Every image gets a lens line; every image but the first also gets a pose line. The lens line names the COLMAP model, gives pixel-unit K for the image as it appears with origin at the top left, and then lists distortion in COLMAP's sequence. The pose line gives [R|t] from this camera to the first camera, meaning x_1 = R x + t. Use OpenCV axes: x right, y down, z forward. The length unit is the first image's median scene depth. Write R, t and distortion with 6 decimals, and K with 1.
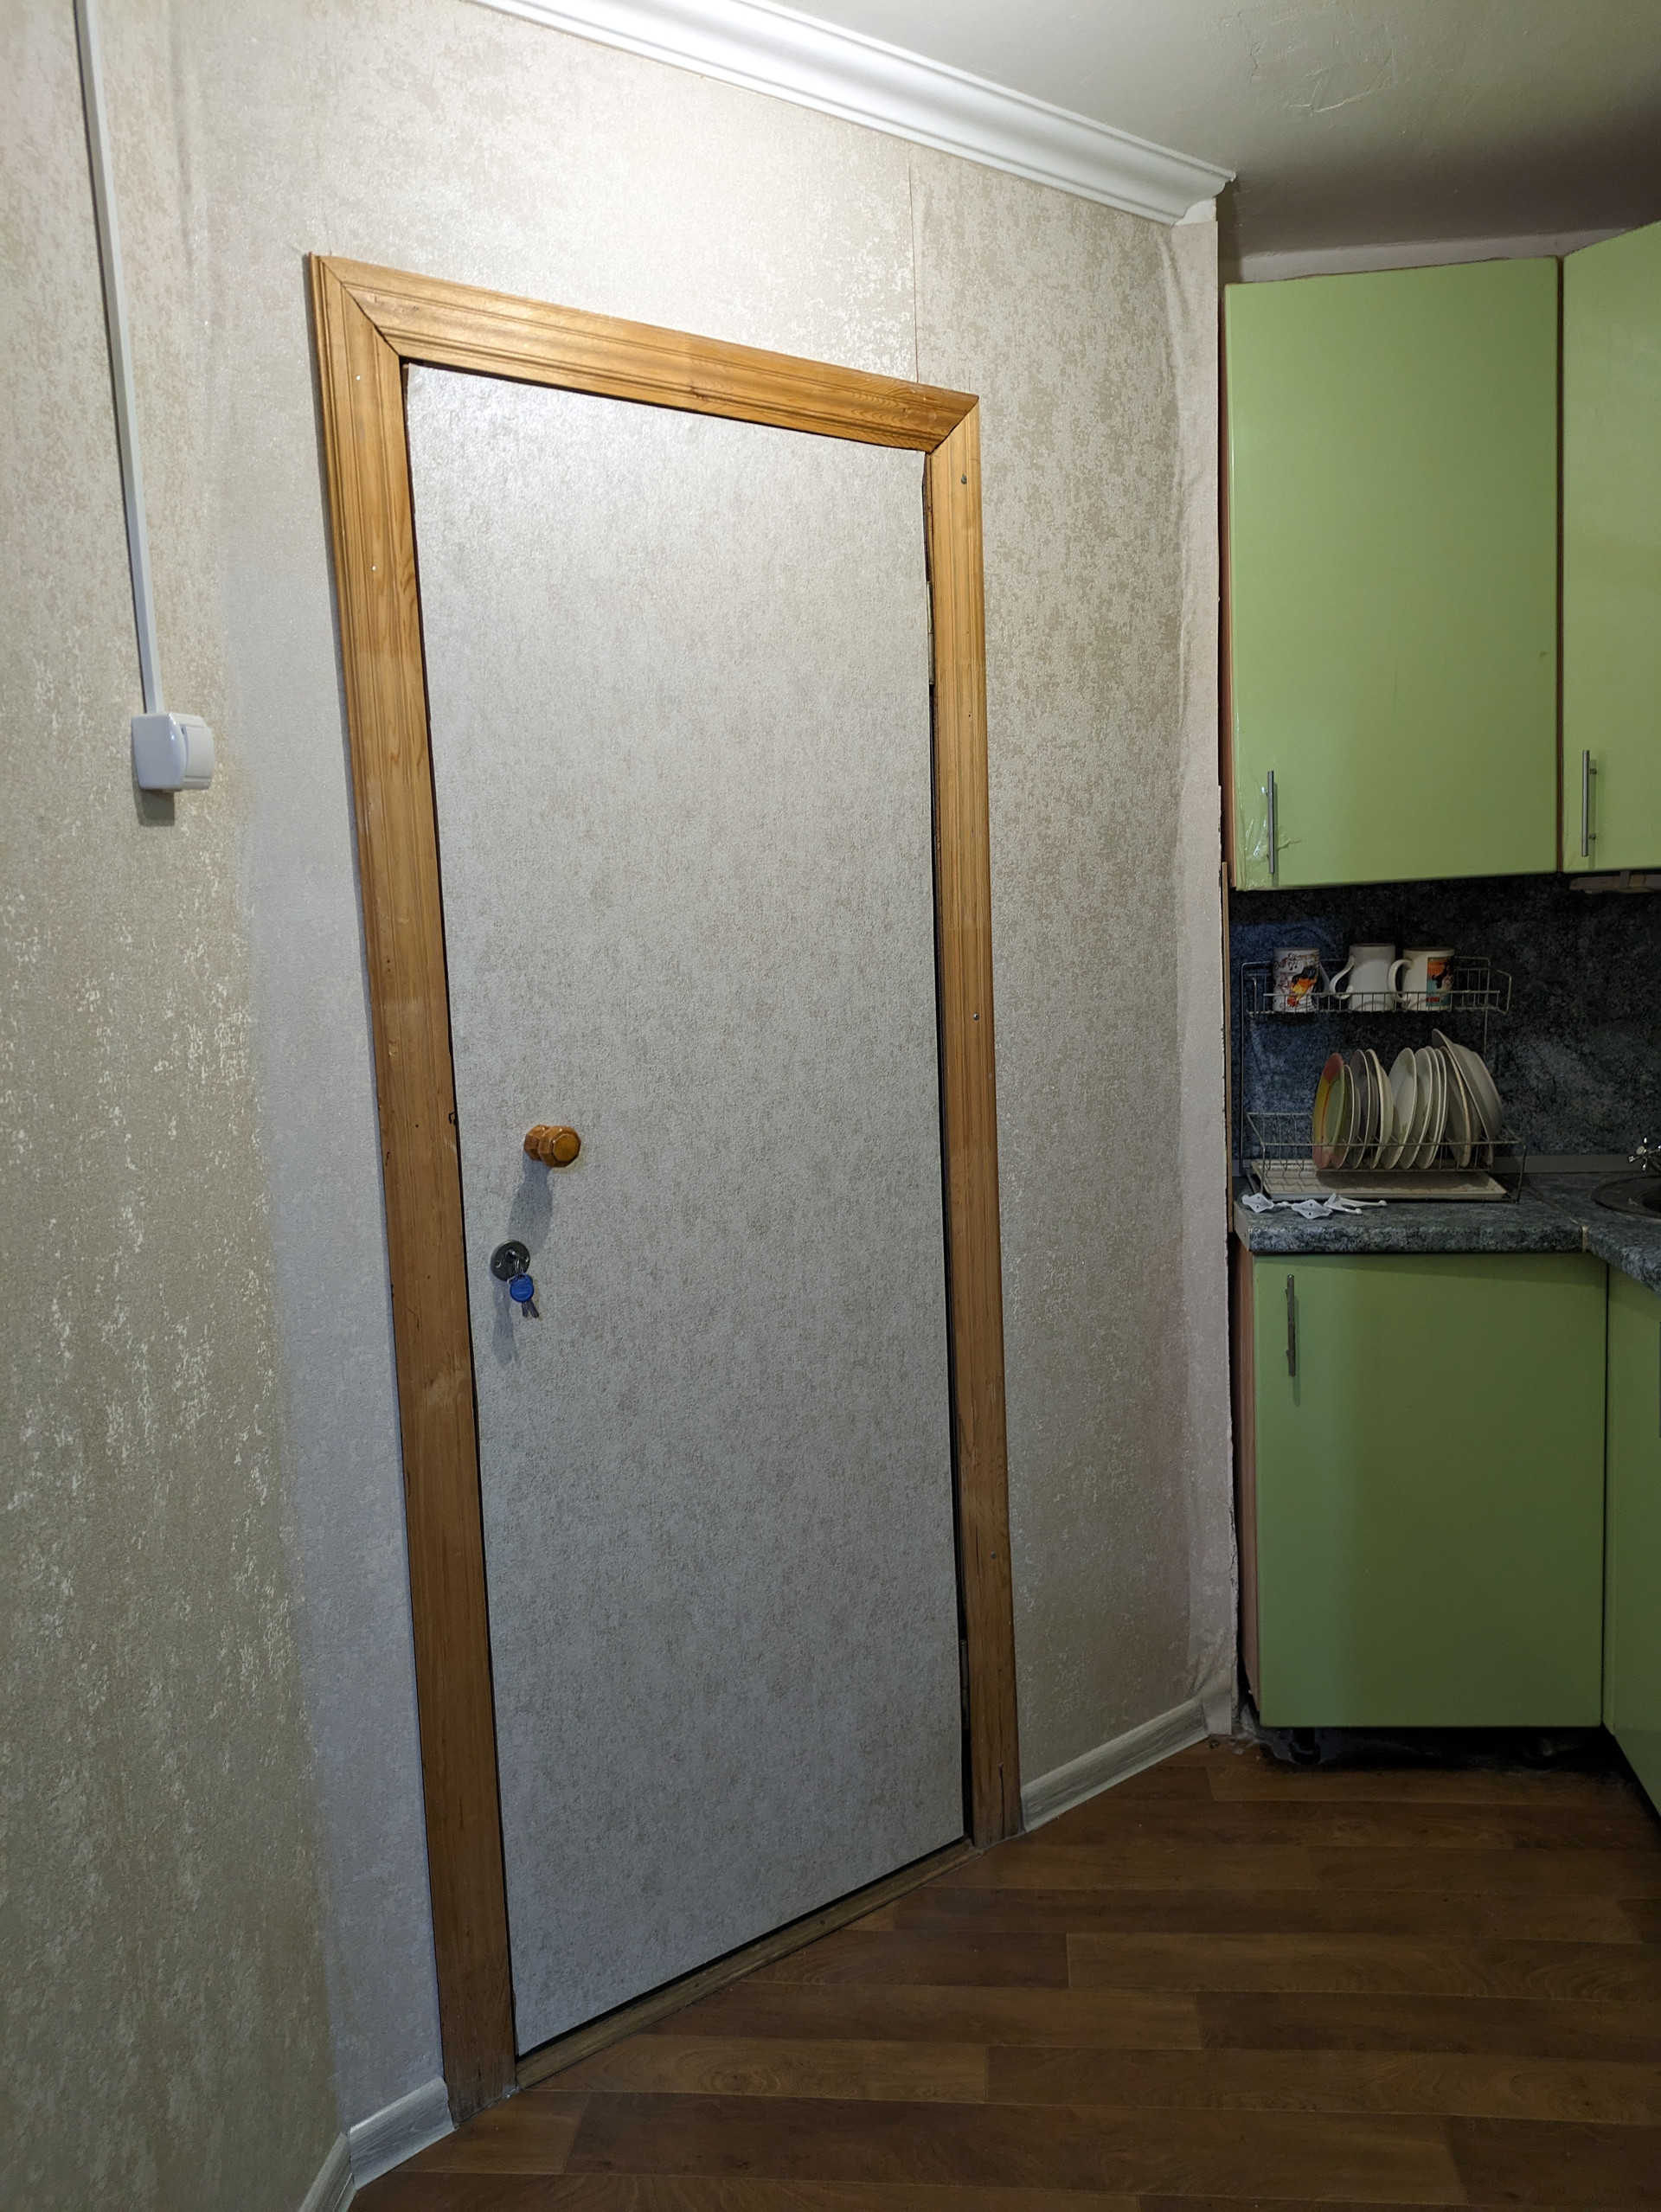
lens RADIAL K [[1646.4, 0, 825.7], [0, 1646.4, 1106.6], [0, 0, 1]] dist [0.028861, -0.002041]
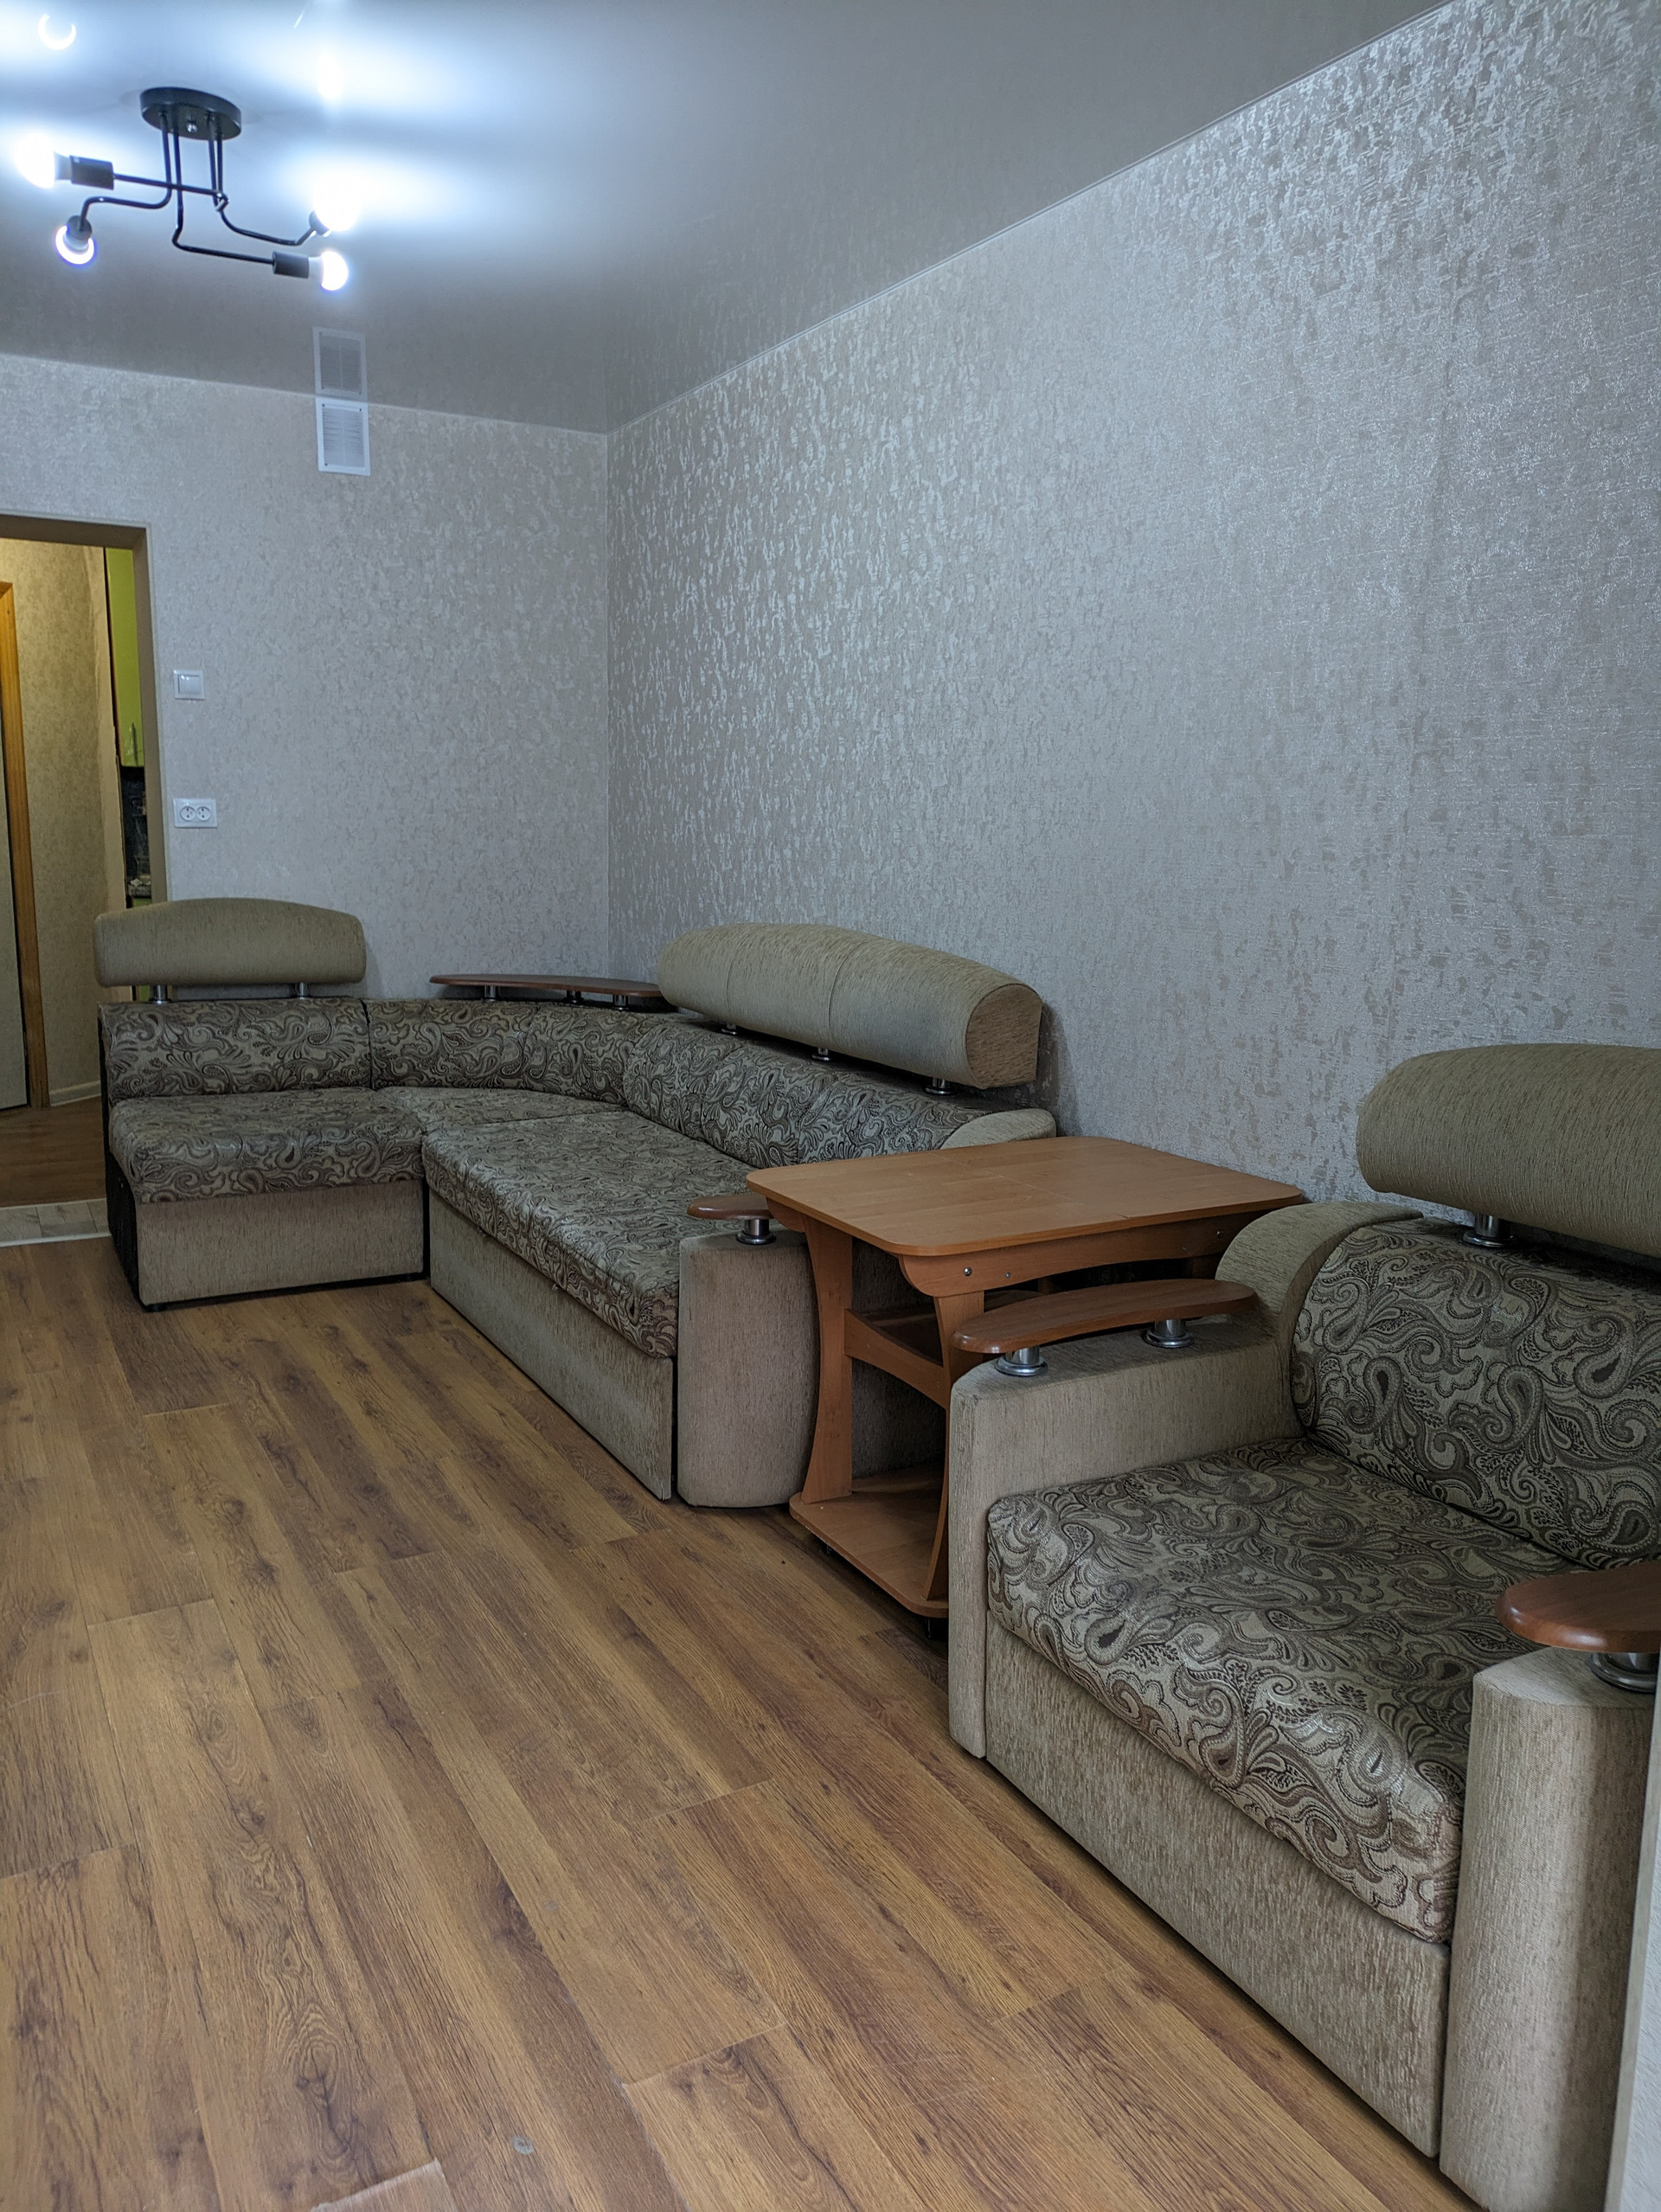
lens RADIAL K [[1646.4, 0, 822.4], [0, 1646.4, 1093.4], [0, 0, 1]] dist [0.028861, -0.002041]
pose [[0.832966, -0.041584, 0.551760, -0.332943], [0.019336, 0.998750, 0.046082, 0.317753], [-0.552986, -0.027716, 0.832729, -2.010110]]
